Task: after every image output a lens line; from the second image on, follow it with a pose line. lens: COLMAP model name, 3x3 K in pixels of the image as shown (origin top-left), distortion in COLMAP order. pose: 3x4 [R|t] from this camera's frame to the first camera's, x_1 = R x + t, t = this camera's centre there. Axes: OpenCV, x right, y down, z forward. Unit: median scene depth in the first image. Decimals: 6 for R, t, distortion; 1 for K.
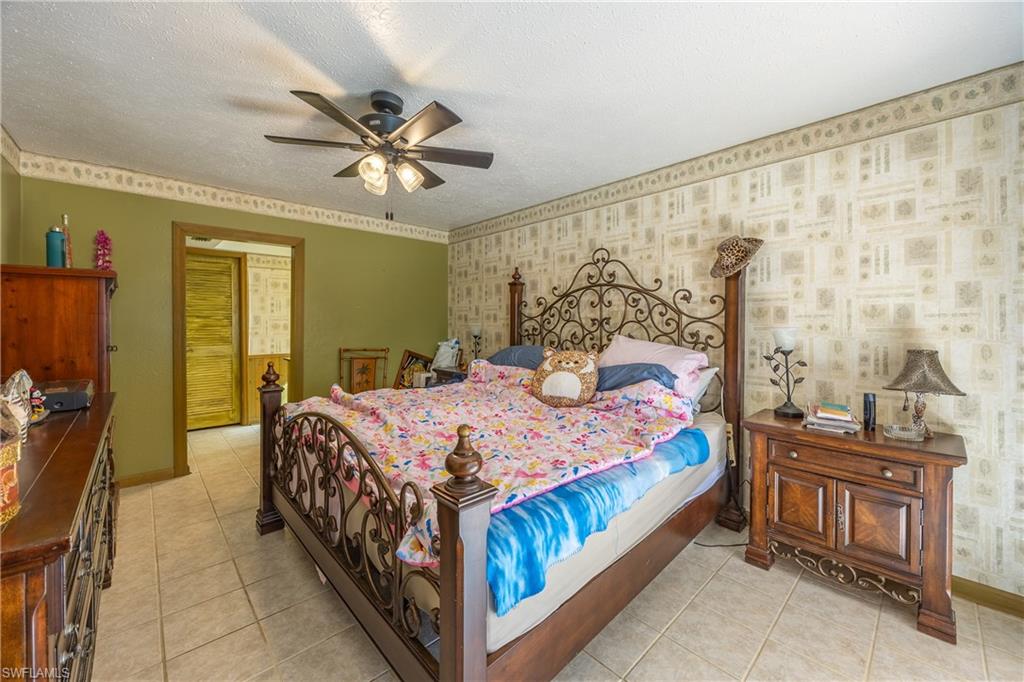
lens RADIAL K [[398.1, 0, 560.6], [0, 398.1, 323.1], [0, 0, 1]] dist [-0.006999, 0.000185]
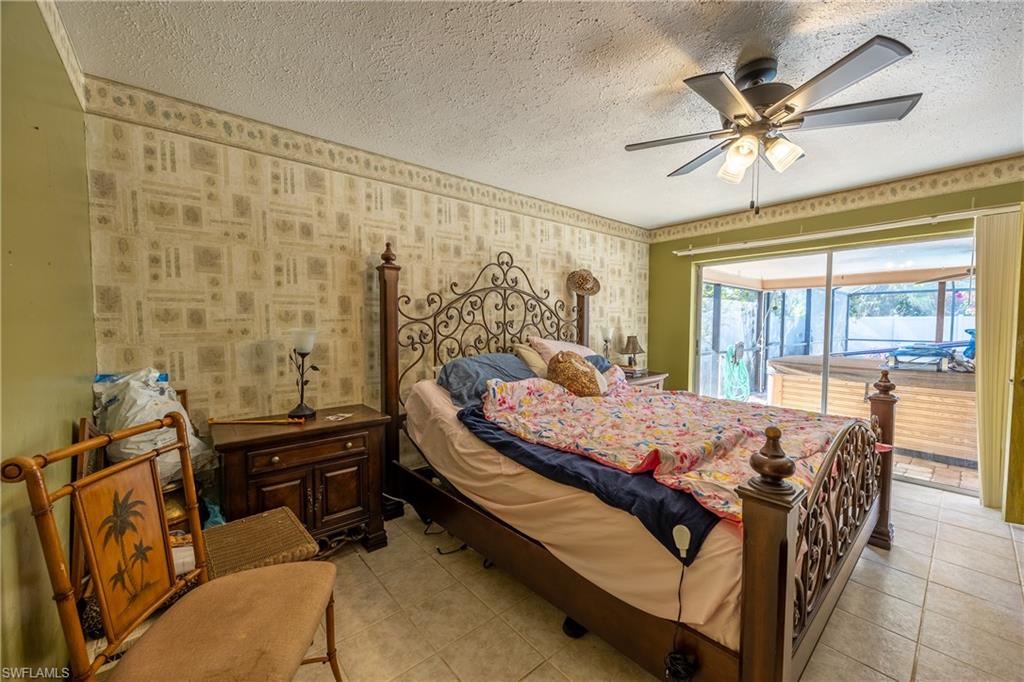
lens RADIAL K [[398.1, 0, 515.9], [0, 398.1, 342.9], [0, 0, 1]] dist [-0.006999, 0.000185]
pose [[0.100763, -0.046040, 0.993845, -0.831228], [0.008396, 0.998932, 0.045425, -0.002376], [-0.994875, 0.003767, 0.101042, 0.794115]]
